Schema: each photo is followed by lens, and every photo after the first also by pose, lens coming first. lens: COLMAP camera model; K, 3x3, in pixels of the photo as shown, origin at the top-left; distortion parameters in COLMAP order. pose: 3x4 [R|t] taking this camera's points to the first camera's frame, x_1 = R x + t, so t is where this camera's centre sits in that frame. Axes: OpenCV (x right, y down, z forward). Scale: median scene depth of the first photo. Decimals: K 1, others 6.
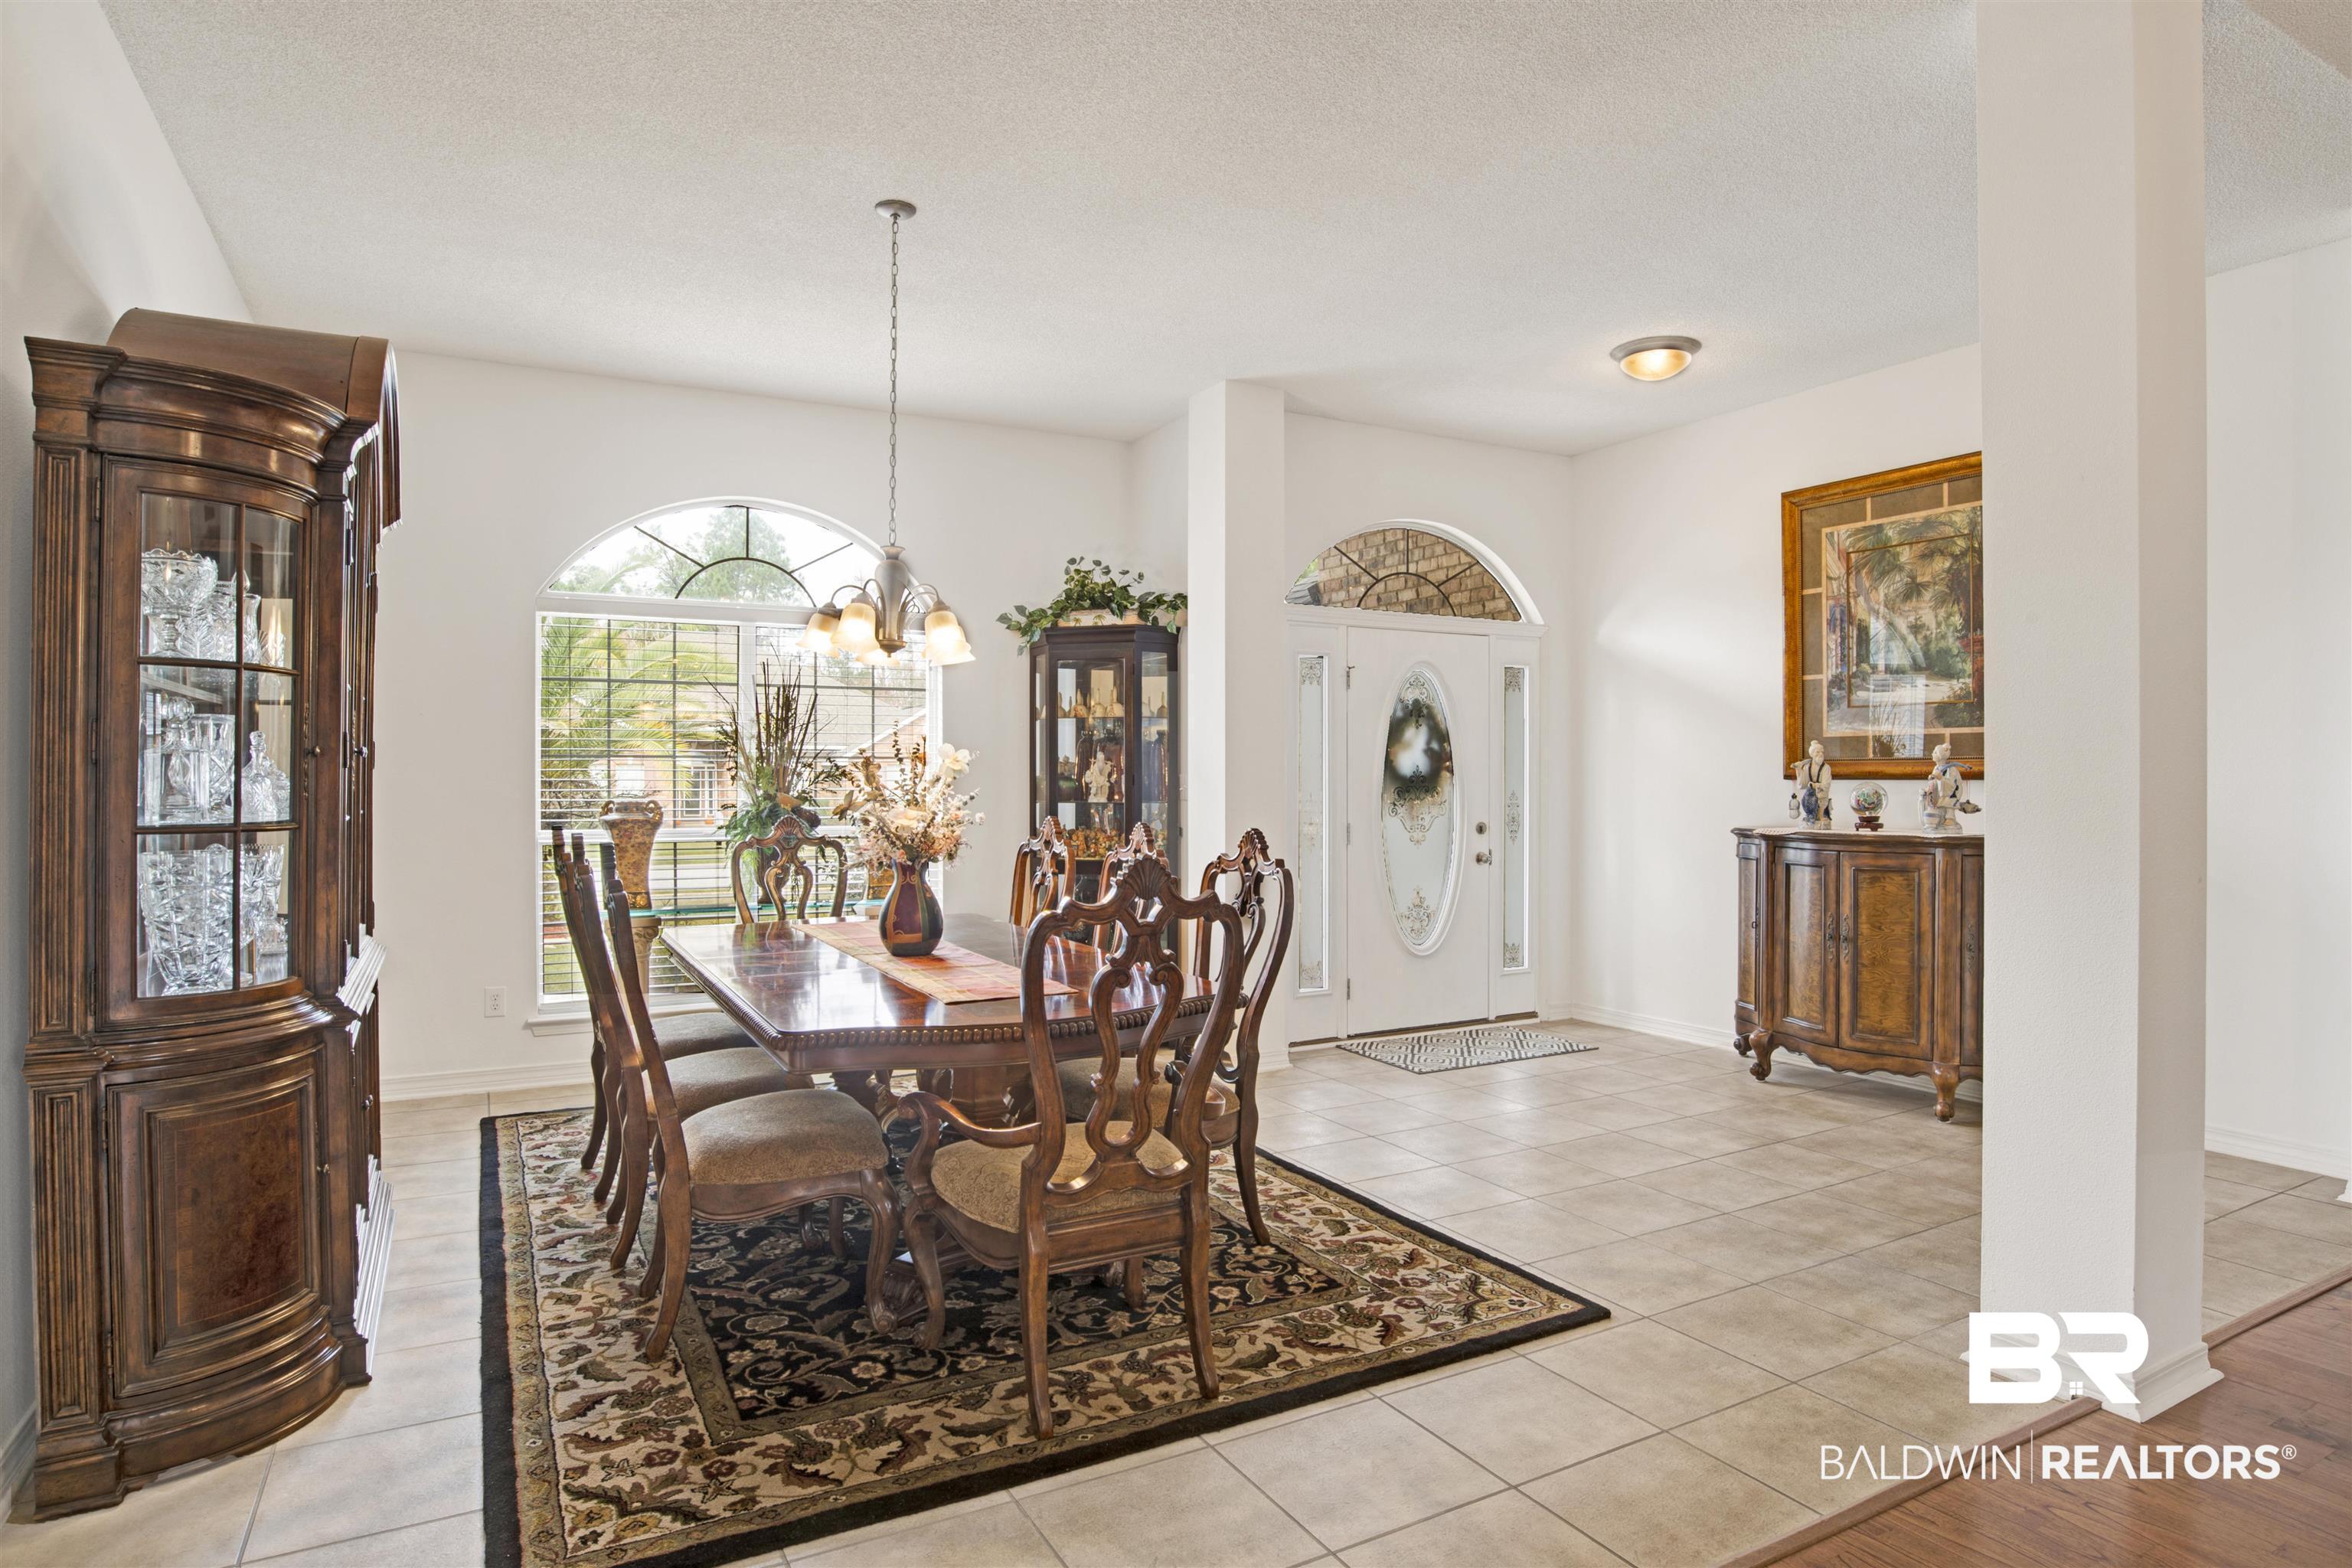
lens RADIAL K [[1303.0, 0, 1165.3], [0, 1303.0, 778.2], [0, 0, 1]] dist [-0.048457, -0.000252]
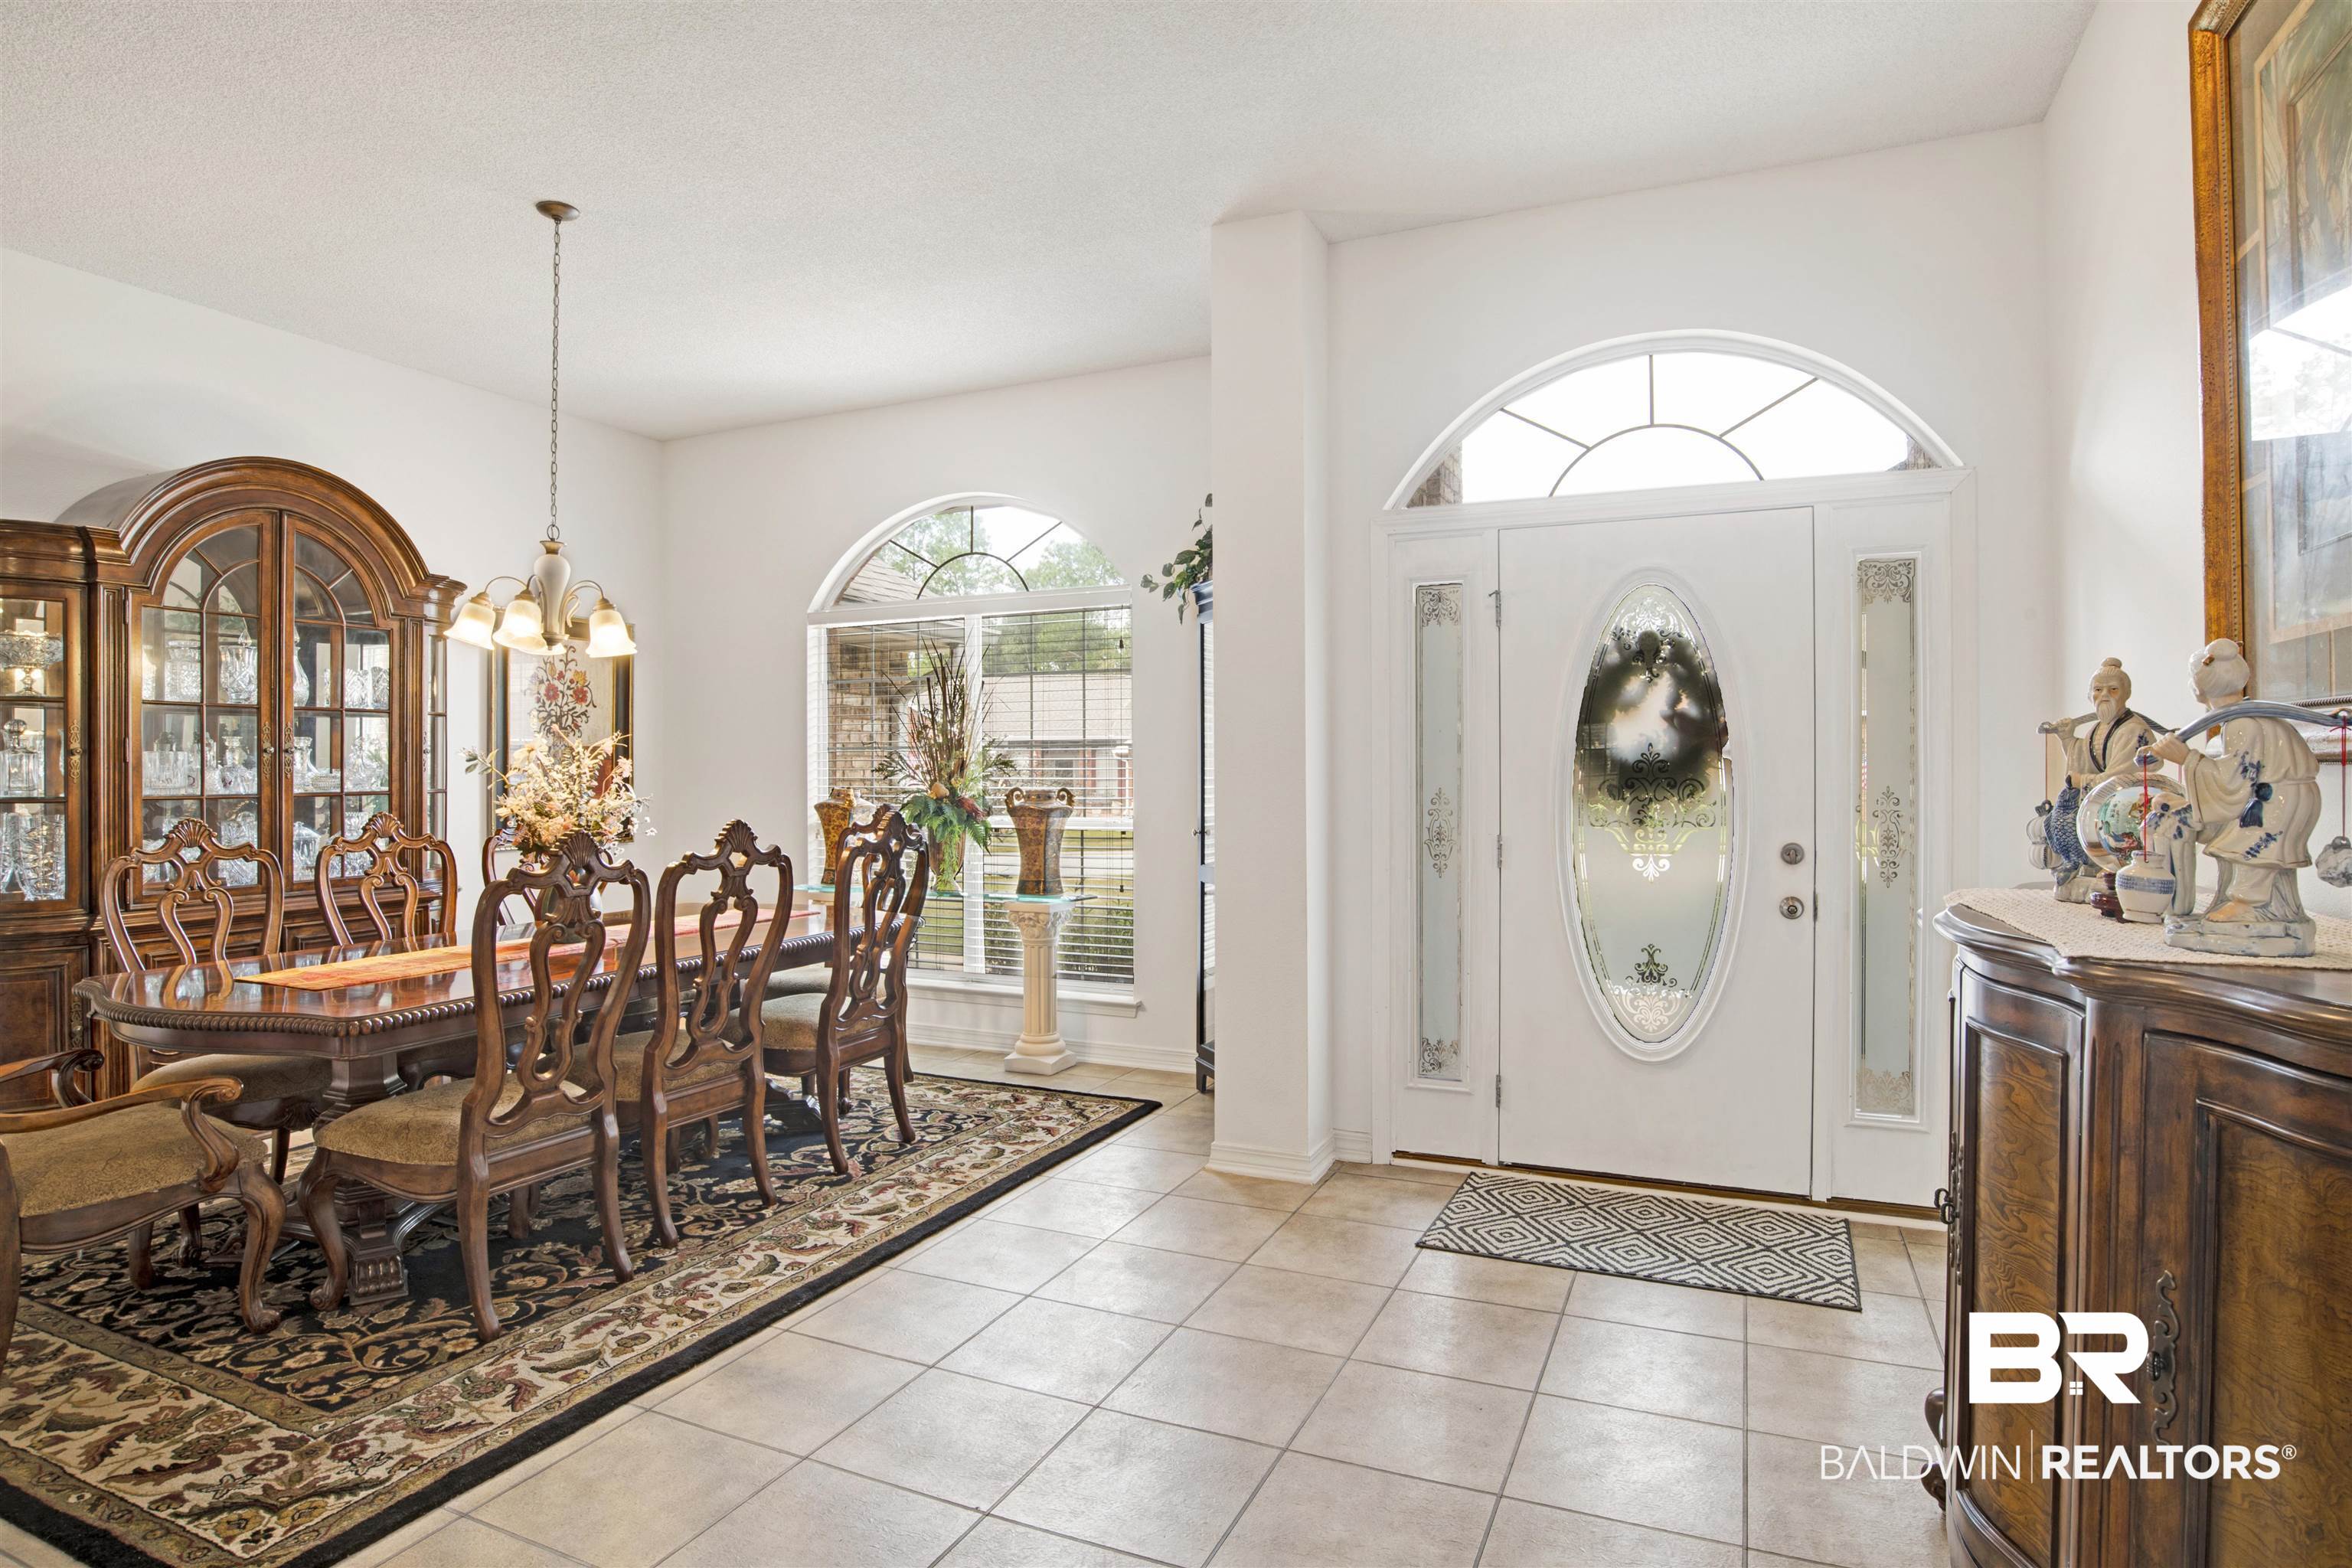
lens RADIAL K [[1242.5, 0, 1175.9], [0, 1242.5, 784.9], [0, 0, 1]] dist [-0.063601, 0.017888]
pose [[0.613378, 0.005175, -0.789773, 0.932311], [-0.001116, 0.999983, 0.005686, 0.012535], [0.789789, -0.002607, 0.613373, 0.888658]]
